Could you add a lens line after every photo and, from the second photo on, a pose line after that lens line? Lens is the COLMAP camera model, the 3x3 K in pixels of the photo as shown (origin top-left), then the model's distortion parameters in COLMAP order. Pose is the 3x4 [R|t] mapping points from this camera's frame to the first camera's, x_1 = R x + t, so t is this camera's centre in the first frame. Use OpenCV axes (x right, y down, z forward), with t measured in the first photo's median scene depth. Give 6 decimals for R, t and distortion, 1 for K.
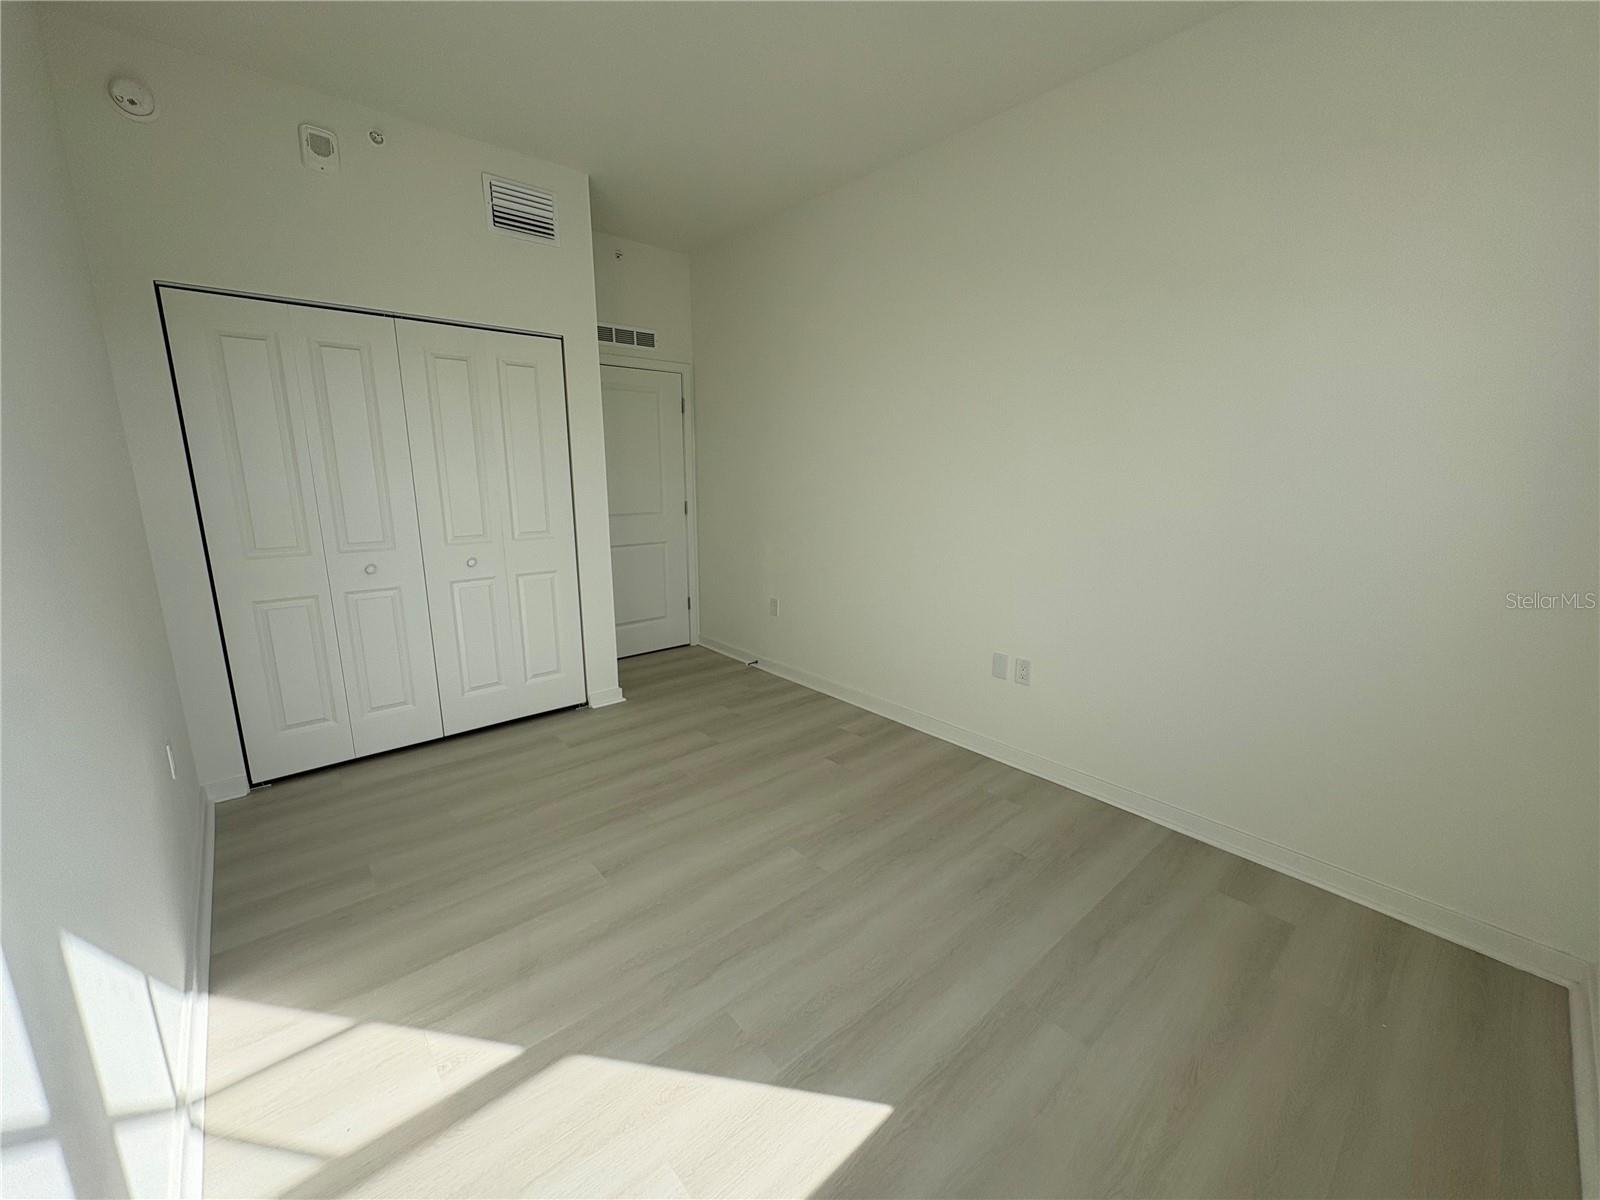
lens RADIAL K [[639.2, 0, 800.0], [0, 639.2, 600.0], [0, 0, 1]] dist [-0.000010, -0.000066]
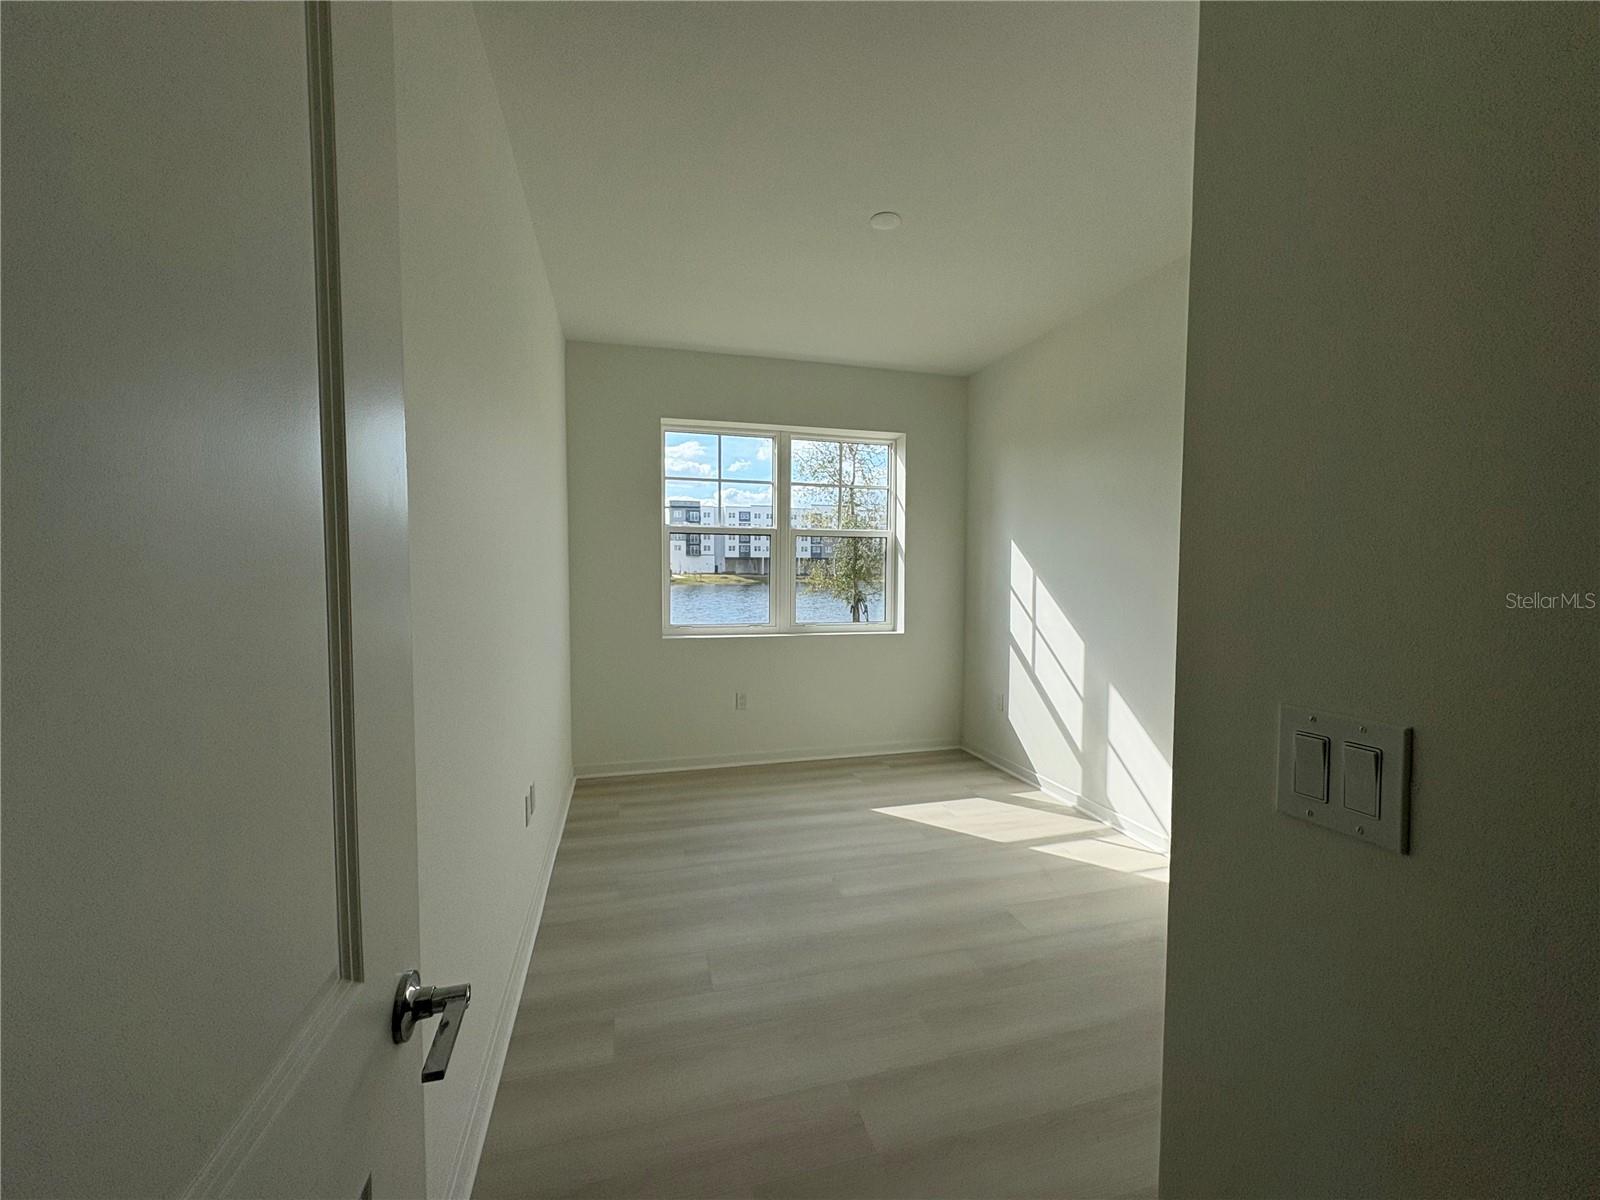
lens RADIAL K [[639.2, 0, 800.0], [0, 639.2, 600.0], [0, 0, 1]] dist [-0.000010, -0.000066]
pose [[-0.900959, -0.032790, 0.432664, -0.444246], [0.074475, 0.970657, 0.228646, -0.416402], [-0.427465, 0.238224, -0.872080, 2.046612]]
